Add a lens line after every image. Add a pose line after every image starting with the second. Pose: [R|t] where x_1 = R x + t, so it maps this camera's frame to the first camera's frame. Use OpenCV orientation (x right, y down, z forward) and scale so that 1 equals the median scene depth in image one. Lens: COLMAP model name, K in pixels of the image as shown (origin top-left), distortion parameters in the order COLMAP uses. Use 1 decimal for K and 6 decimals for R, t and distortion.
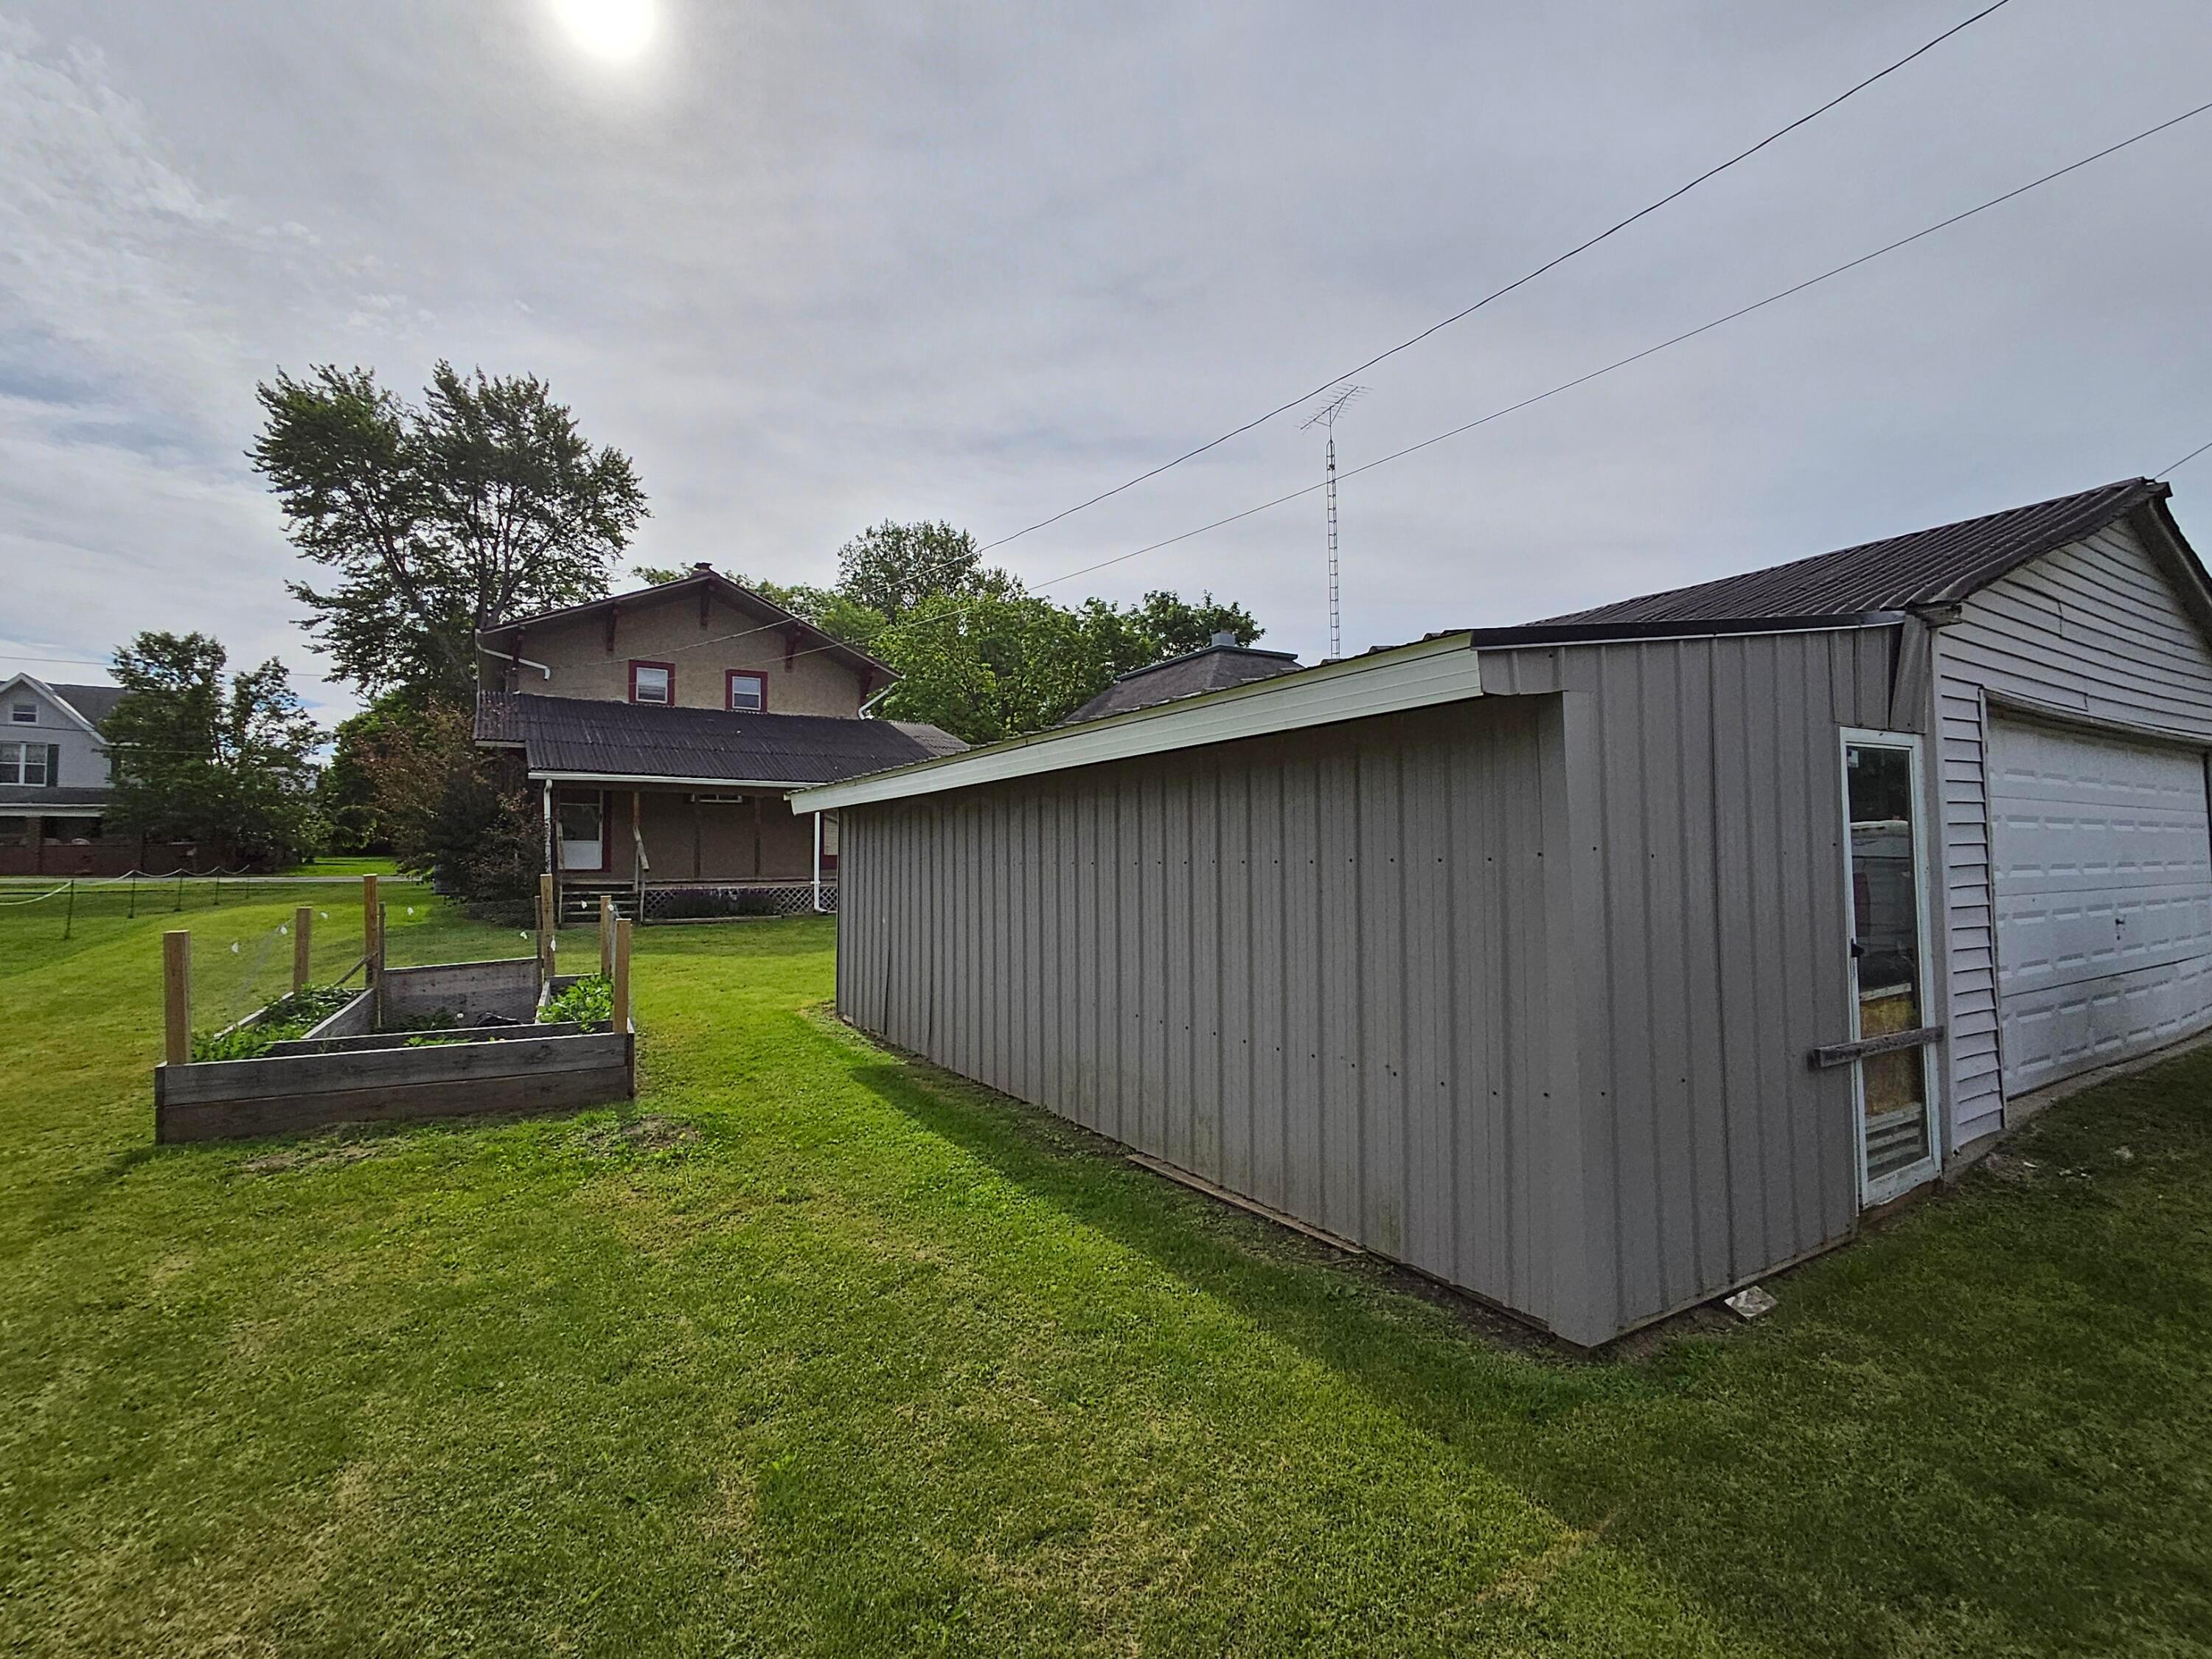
lens RADIAL K [[1001.8, 0, 1114.0], [0, 1001.8, 825.7], [0, 0, 1]] dist [0.000623, 0.002433]
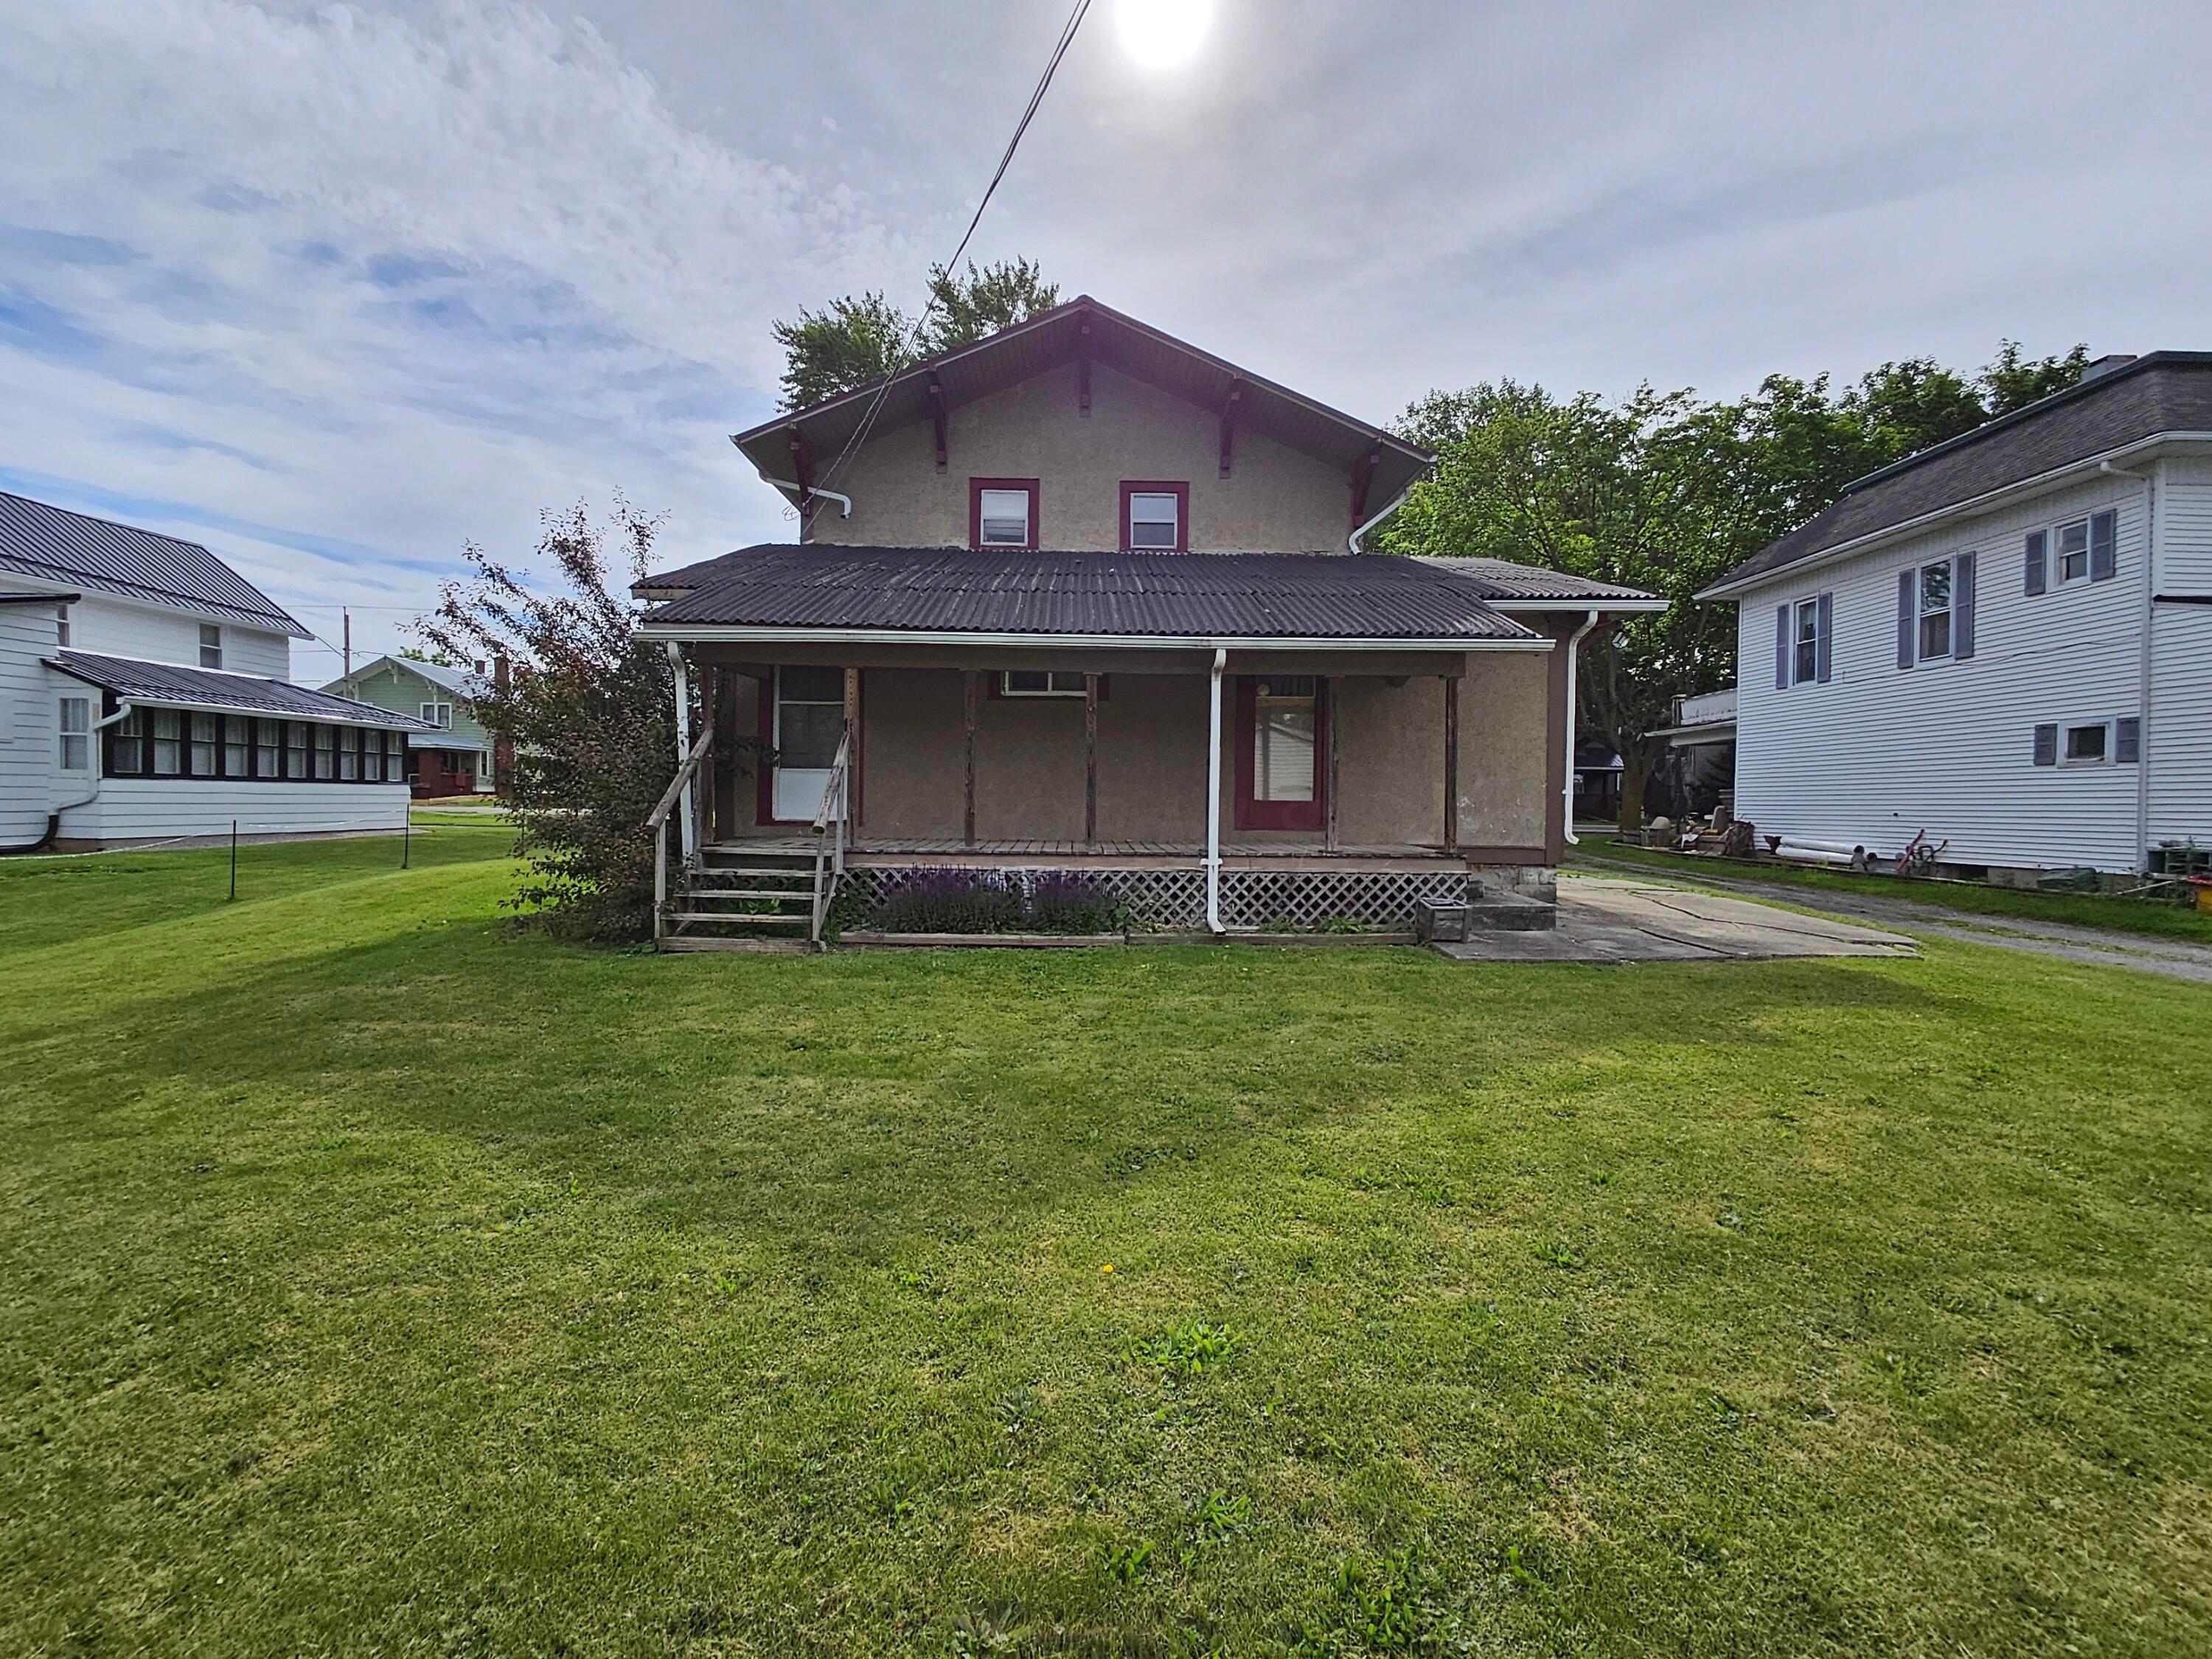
lens RADIAL K [[1001.8, 0, 1114.8], [0, 1001.8, 828.2], [0, 0, 1]] dist [0.000623, 0.002433]
pose [[0.861064, 0.024711, -0.507896, -0.050177], [0.002181, 0.998630, 0.052283, 0.008537], [0.508492, -0.046127, 0.859830, 0.275718]]
